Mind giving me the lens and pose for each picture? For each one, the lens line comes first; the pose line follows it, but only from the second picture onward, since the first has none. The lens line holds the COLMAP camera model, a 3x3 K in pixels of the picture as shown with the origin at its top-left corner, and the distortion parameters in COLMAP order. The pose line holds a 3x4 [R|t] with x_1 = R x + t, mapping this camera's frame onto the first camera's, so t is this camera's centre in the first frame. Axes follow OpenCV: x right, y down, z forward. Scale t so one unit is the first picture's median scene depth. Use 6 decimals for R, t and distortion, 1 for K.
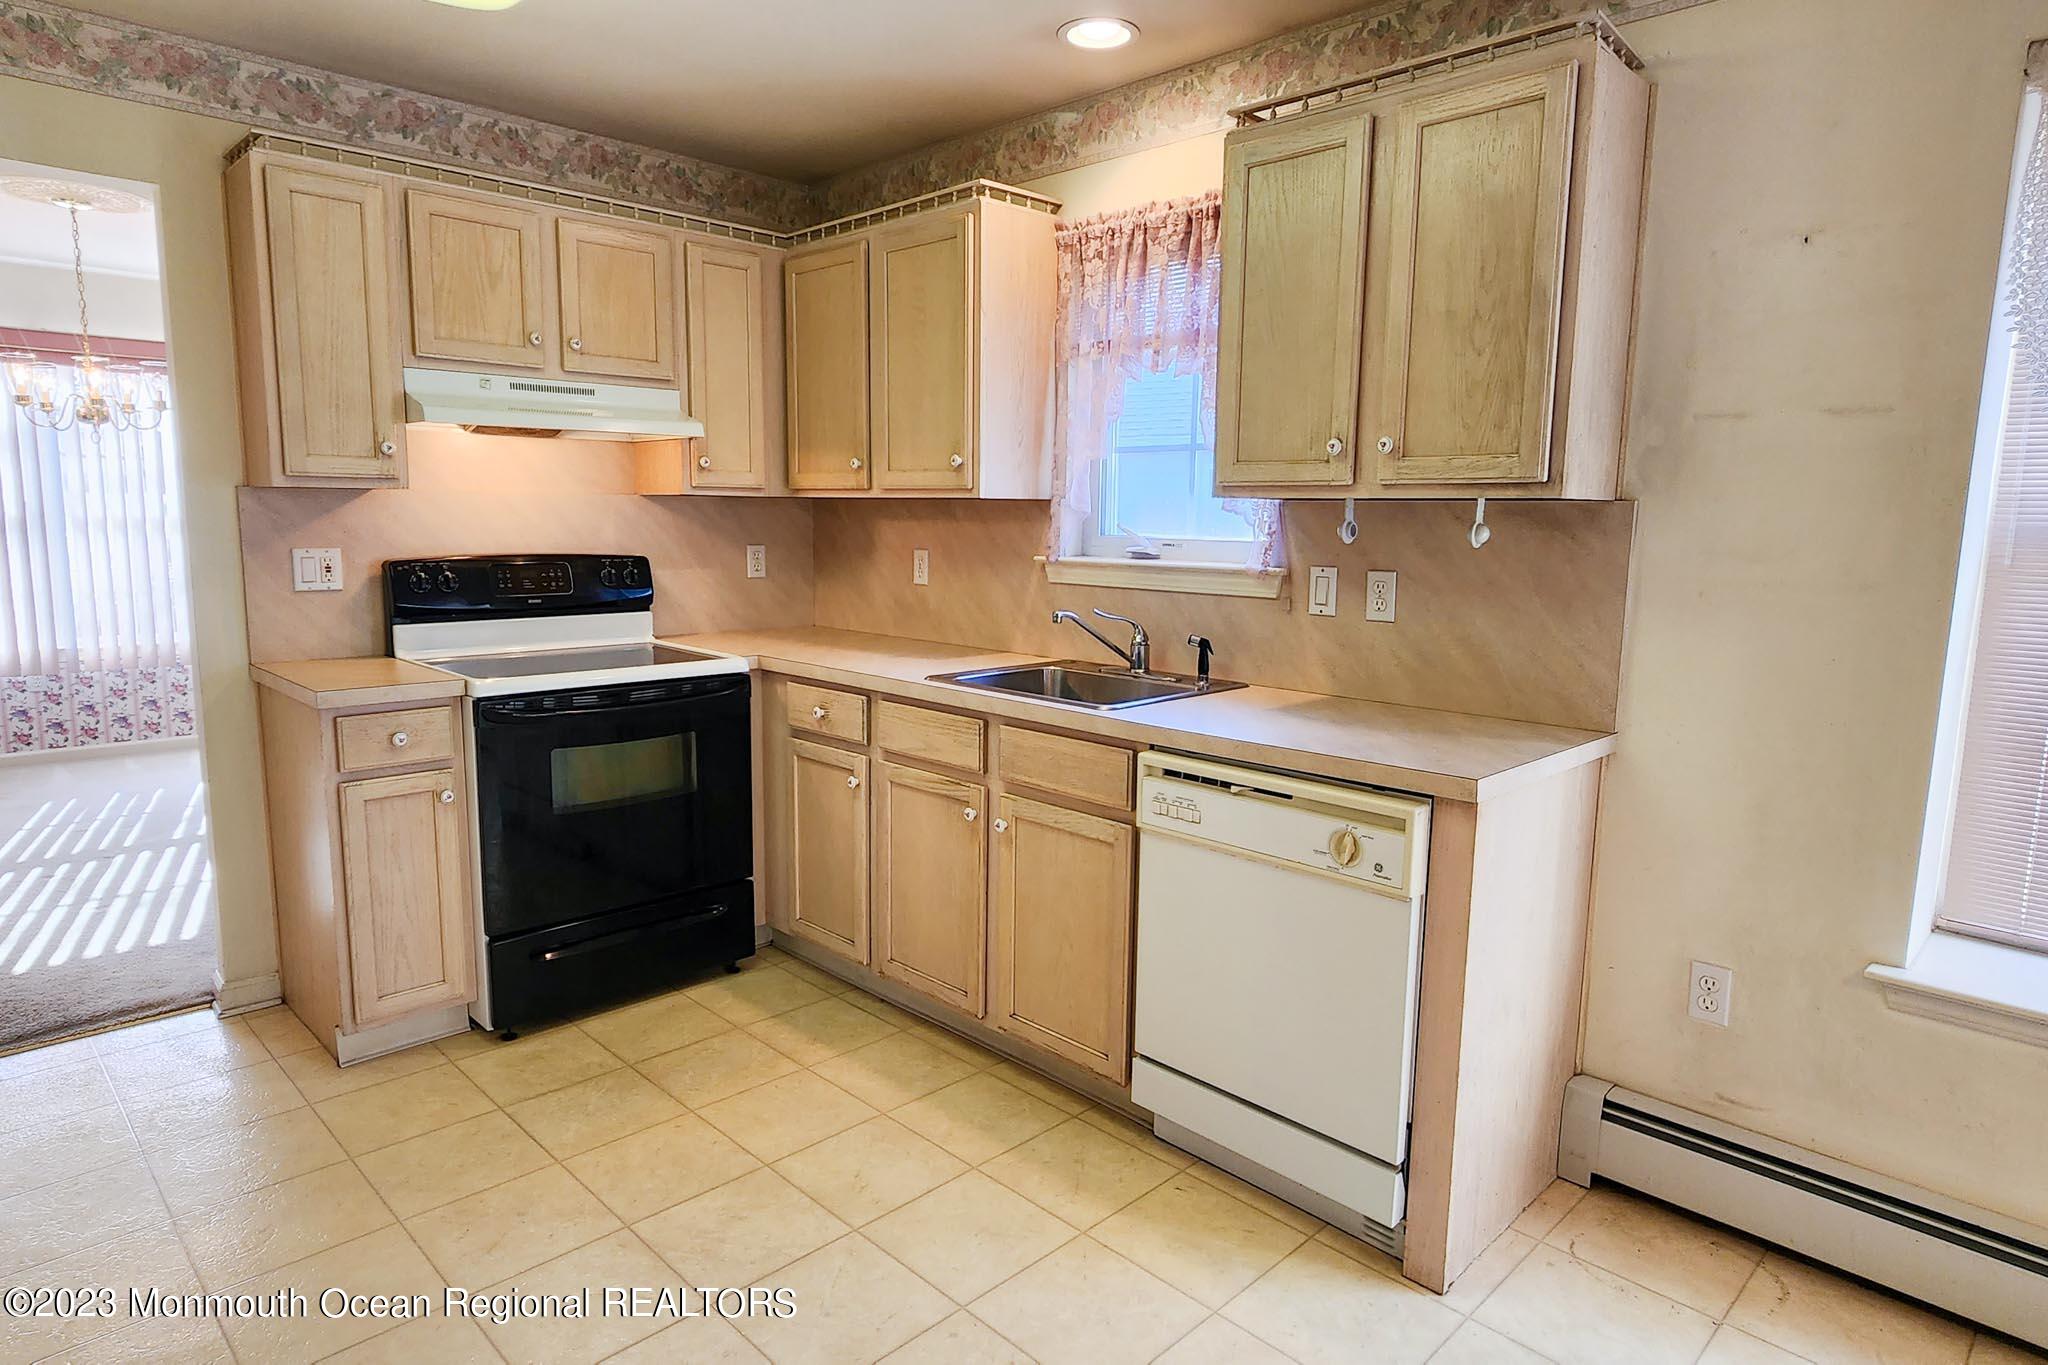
lens RADIAL K [[1169.7, 0, 1014.3], [0, 1169.7, 682.4], [0, 0, 1]] dist [-0.017136, -0.000435]
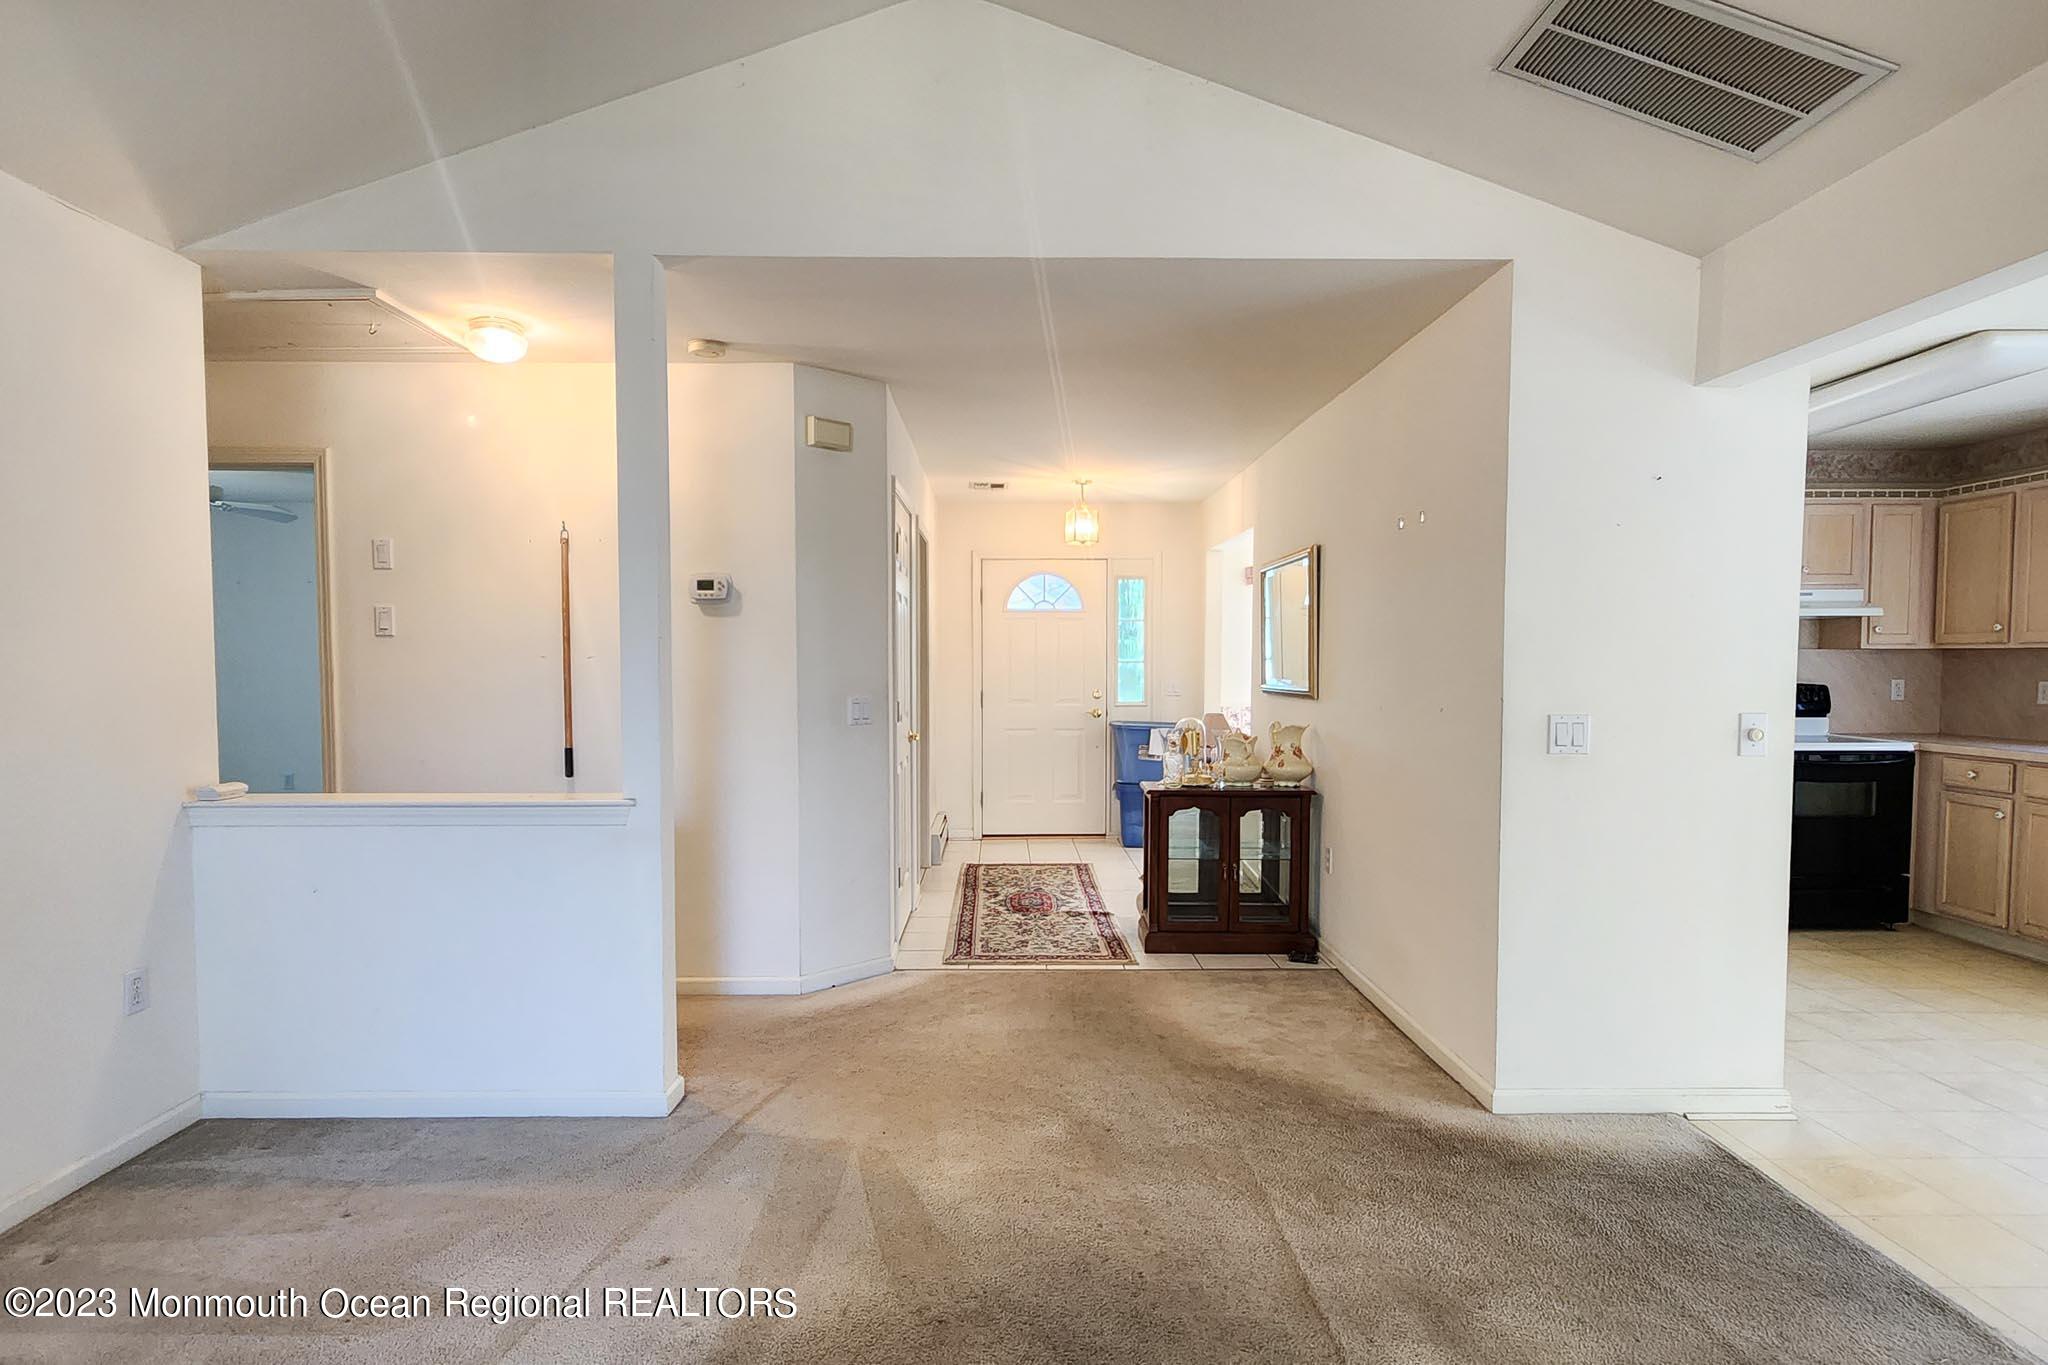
lens RADIAL K [[1065.8, 0, 1030.6], [0, 1065.8, 712.2], [0, 0, 1]] dist [-0.004340, -0.000298]
pose [[0.705806, 0.019114, -0.708147, -0.038803], [-0.089364, 0.994053, -0.062238, 0.144585], [0.702746, 0.107211, 0.703316, -0.990464]]
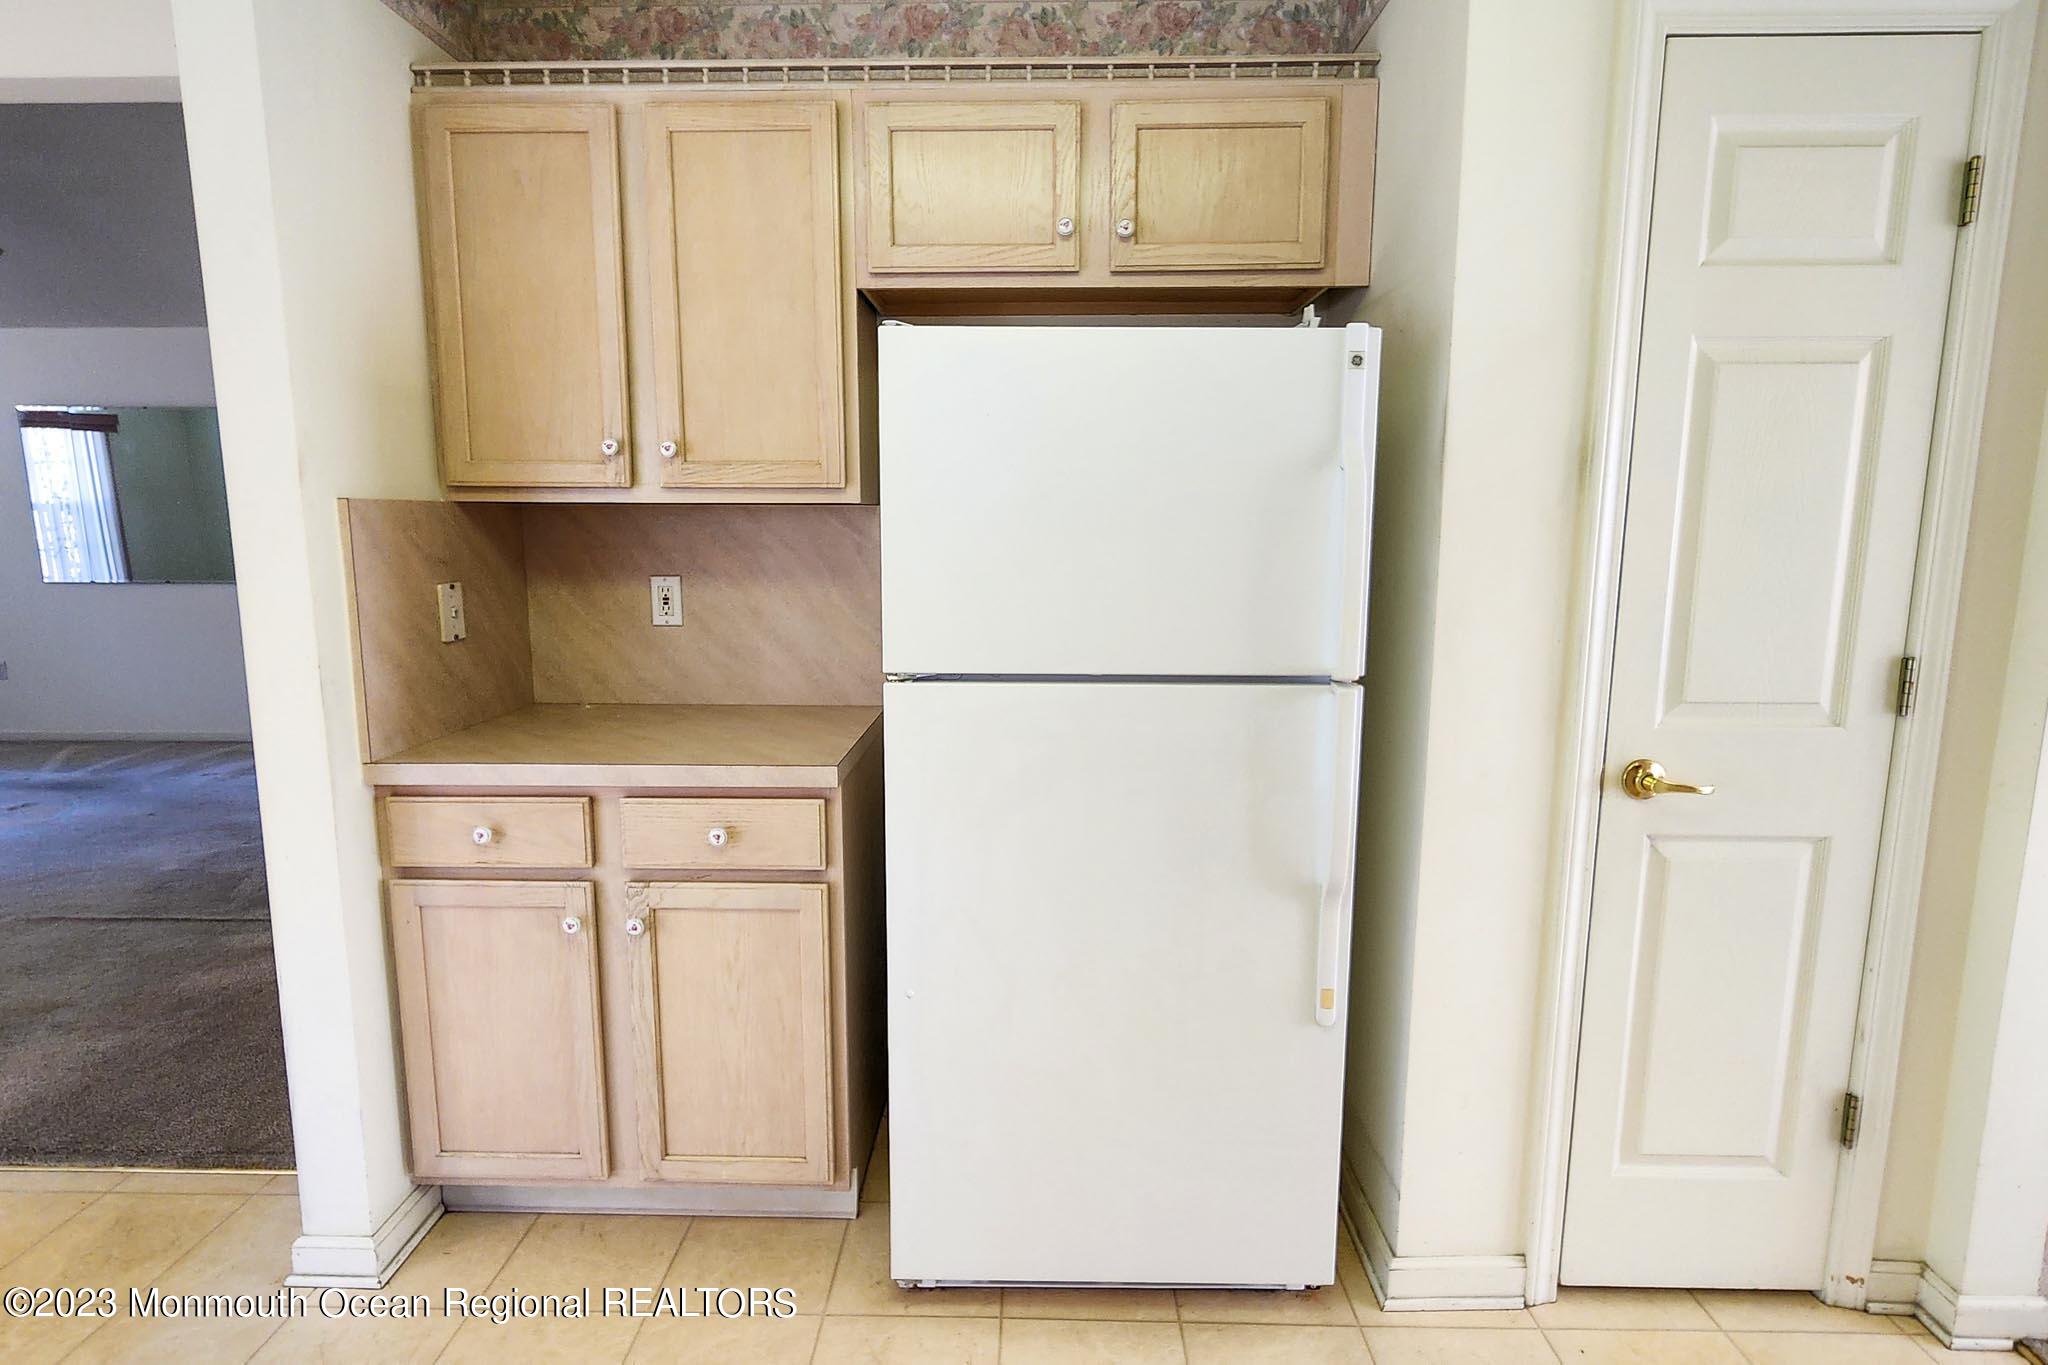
lens RADIAL K [[1065.8, 0, 1022.1], [0, 1065.8, 674.8], [0, 0, 1]] dist [-0.004340, -0.000298]
pose [[0.707999, -0.119814, 0.695975, -0.333523], [0.114583, 0.991934, 0.054202, -0.056951], [-0.696855, 0.041372, 0.716017, 0.344989]]
